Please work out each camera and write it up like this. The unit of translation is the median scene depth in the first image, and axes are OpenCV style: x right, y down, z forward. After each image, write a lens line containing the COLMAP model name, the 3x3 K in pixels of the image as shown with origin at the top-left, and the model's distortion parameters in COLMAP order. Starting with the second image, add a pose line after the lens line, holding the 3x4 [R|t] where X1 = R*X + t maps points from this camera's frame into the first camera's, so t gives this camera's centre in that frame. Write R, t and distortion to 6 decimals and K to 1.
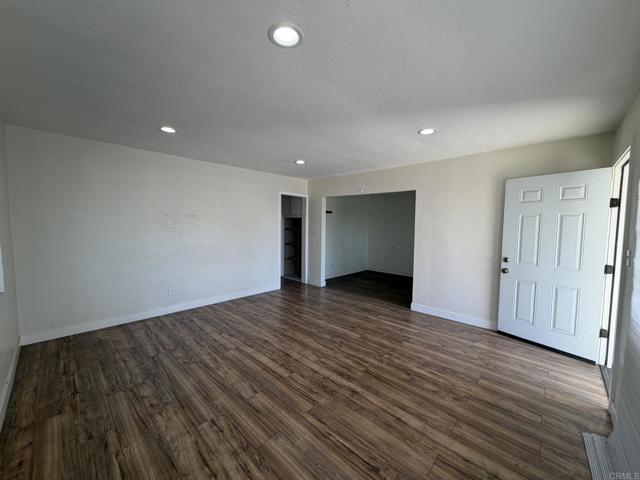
lens RADIAL K [[255.2, 0, 318.3], [0, 255.2, 240.5], [0, 0, 1]] dist [0.001199, 0.000274]
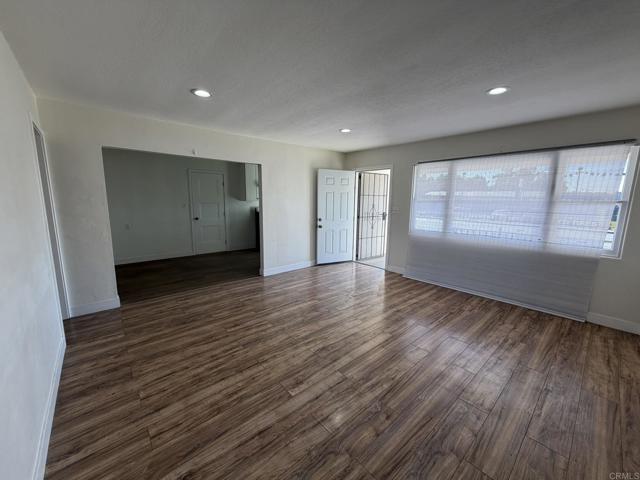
lens RADIAL K [[255.2, 0, 318.1], [0, 255.2, 238.6], [0, 0, 1]] dist [0.001199, 0.000274]
pose [[0.083773, -0.166753, 0.982434, -0.908433], [0.055180, 0.985163, 0.162511, -0.072197], [-0.994956, 0.040597, 0.091732, 0.904848]]
